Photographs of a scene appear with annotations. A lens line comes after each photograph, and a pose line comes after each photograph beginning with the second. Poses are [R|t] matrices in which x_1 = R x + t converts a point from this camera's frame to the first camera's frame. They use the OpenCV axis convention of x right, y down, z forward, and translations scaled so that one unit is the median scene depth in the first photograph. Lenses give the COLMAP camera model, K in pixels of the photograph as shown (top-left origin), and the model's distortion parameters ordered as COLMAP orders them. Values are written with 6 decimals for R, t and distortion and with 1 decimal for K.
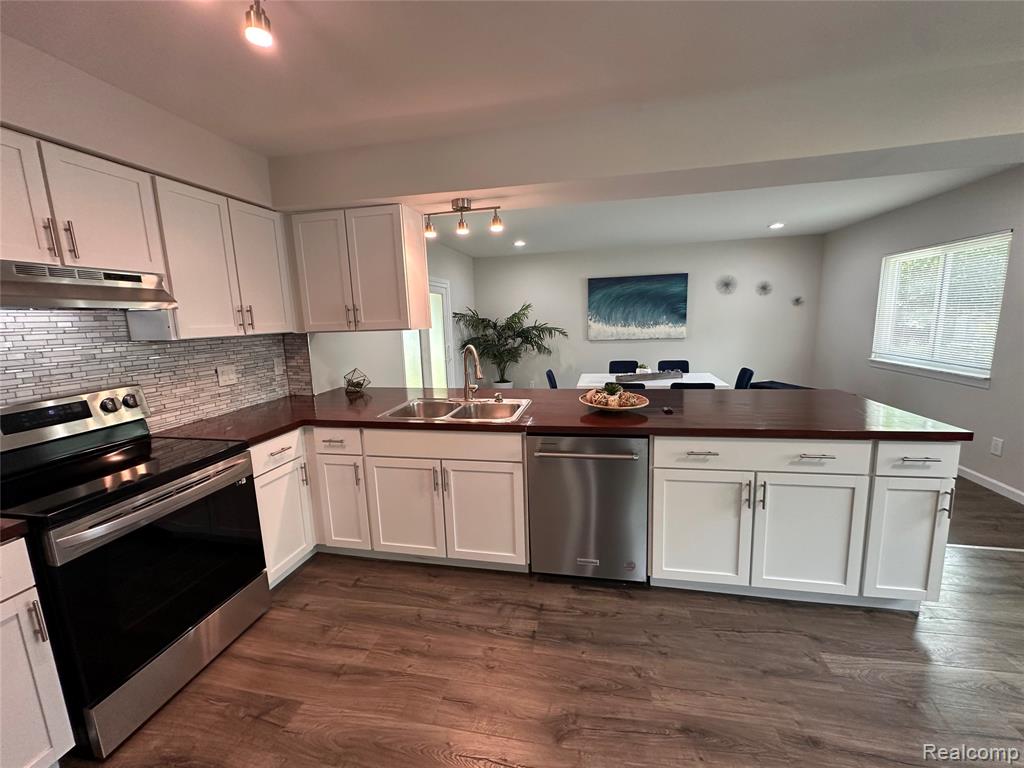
lens RADIAL K [[408.7, 0, 510.4], [0, 408.7, 384.4], [0, 0, 1]] dist [-0.002977, 0.000308]
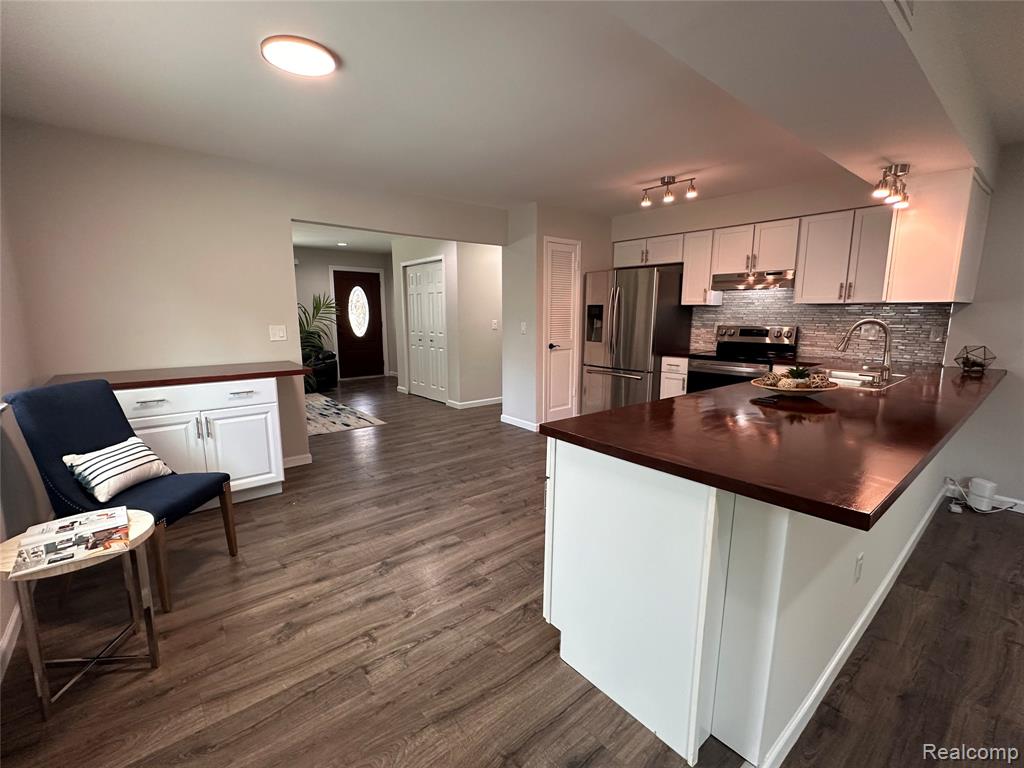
lens RADIAL K [[451.5, 0, 508.7], [0, 451.5, 385.3], [0, 0, 1]] dist [-0.001786, -0.000132]
pose [[-0.623187, 0.159605, -0.765614, 1.323587], [-0.107803, 0.952079, 0.286225, -0.165007], [0.774607, 0.260907, -0.576117, 1.027071]]
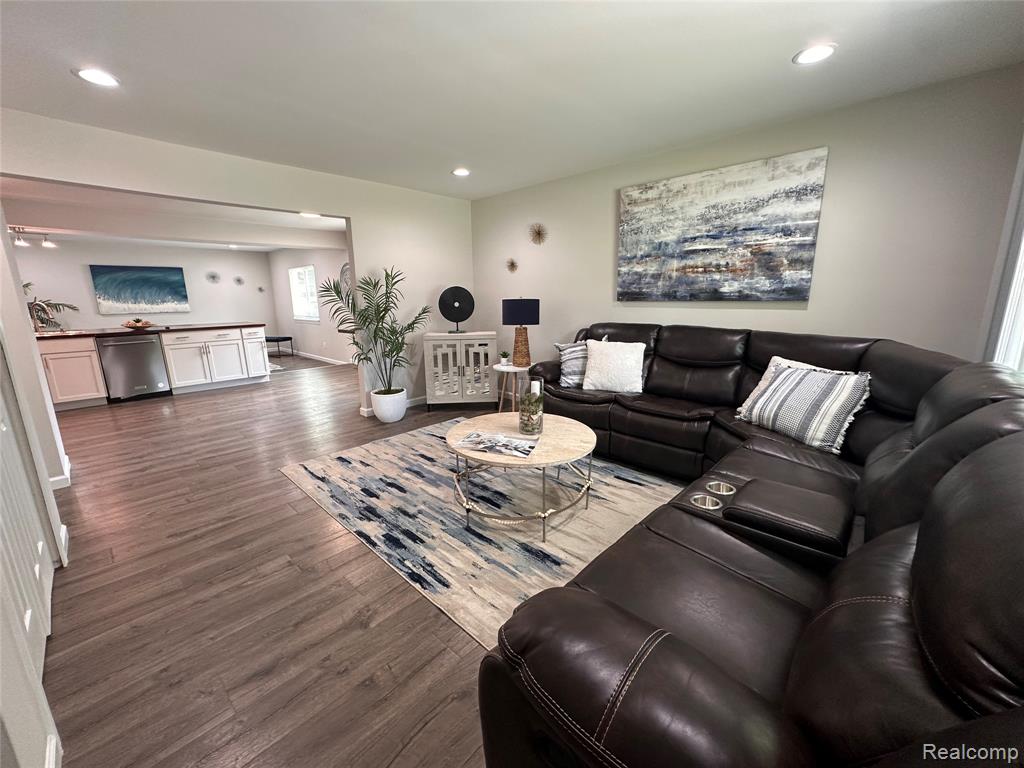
lens RADIAL K [[408.7, 0, 511.3], [0, 408.7, 383.2], [0, 0, 1]] dist [-0.002977, 0.000308]
pose [[0.525876, -0.150908, 0.837067, -0.616134], [0.134289, 0.986523, 0.093486, 0.418772], [-0.839893, 0.063247, 0.539054, -1.982471]]
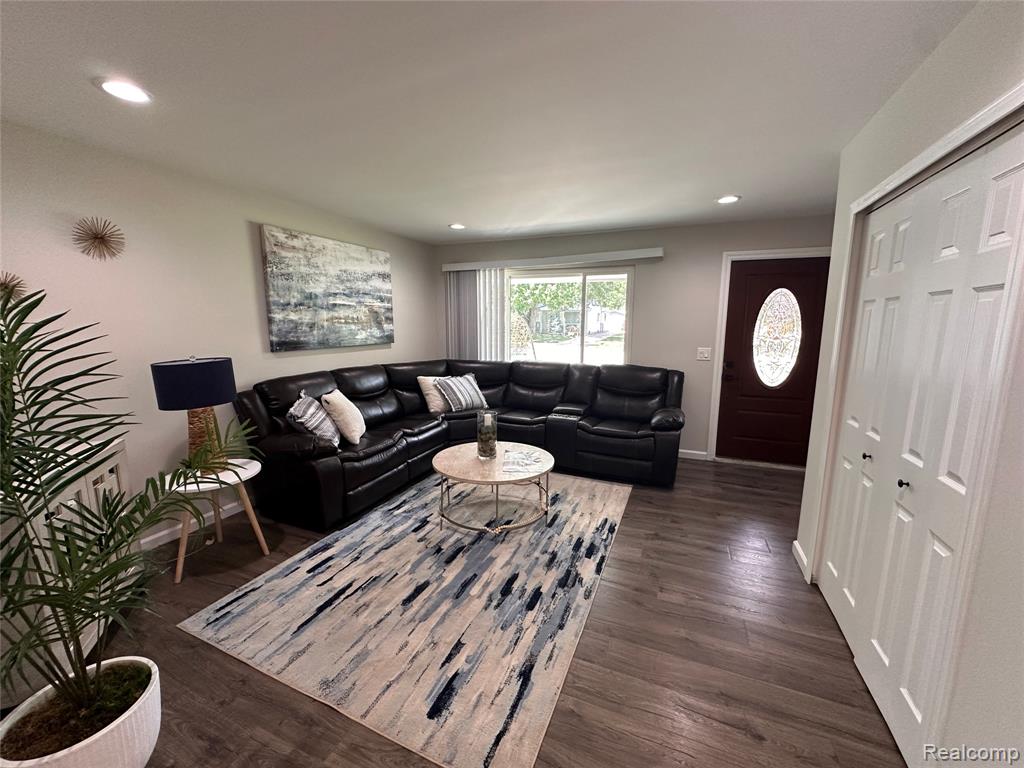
lens RADIAL K [[408.7, 0, 508.8], [0, 408.7, 384.0], [0, 0, 1]] dist [-0.002977, 0.000308]
pose [[-0.979796, 0.000335, 0.200001, -0.055708], [0.062656, 0.950175, 0.305356, 0.040997], [-0.189933, 0.311718, -0.930998, -0.338334]]
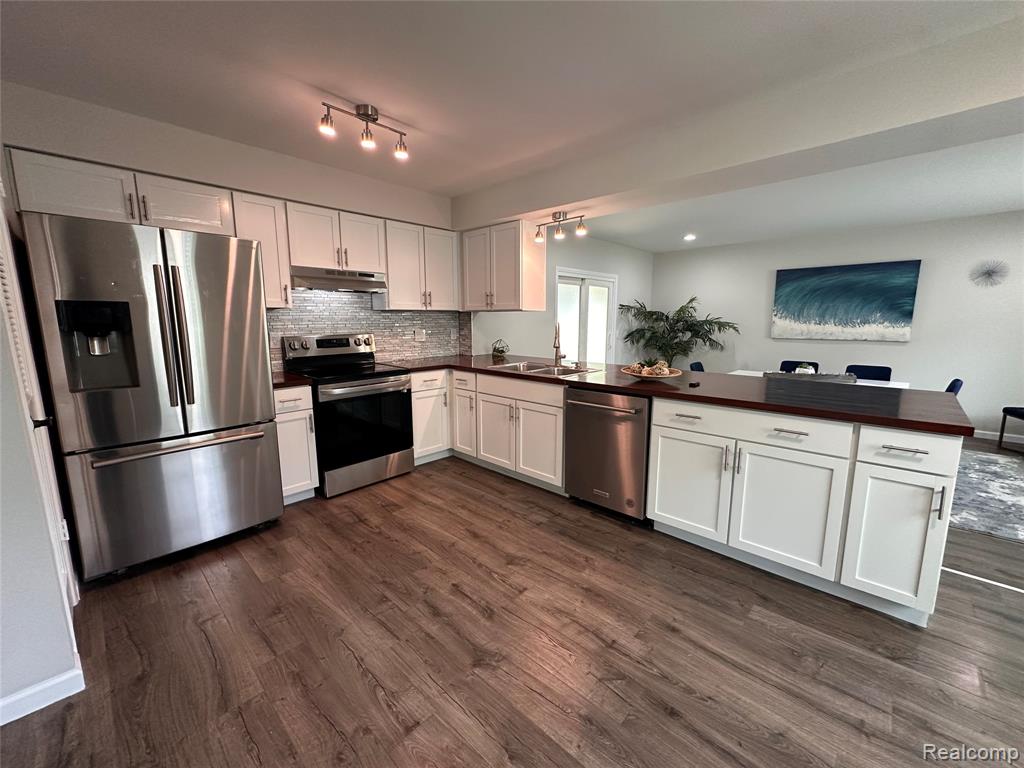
lens RADIAL K [[408.7, 0, 510.2], [0, 408.7, 384.9], [0, 0, 1]] dist [-0.002977, 0.000308]
pose [[0.847872, 0.117161, -0.517095, 0.494786], [-0.113775, 0.992765, 0.038380, 0.073213], [0.517850, 0.026291, 0.855067, -0.208477]]
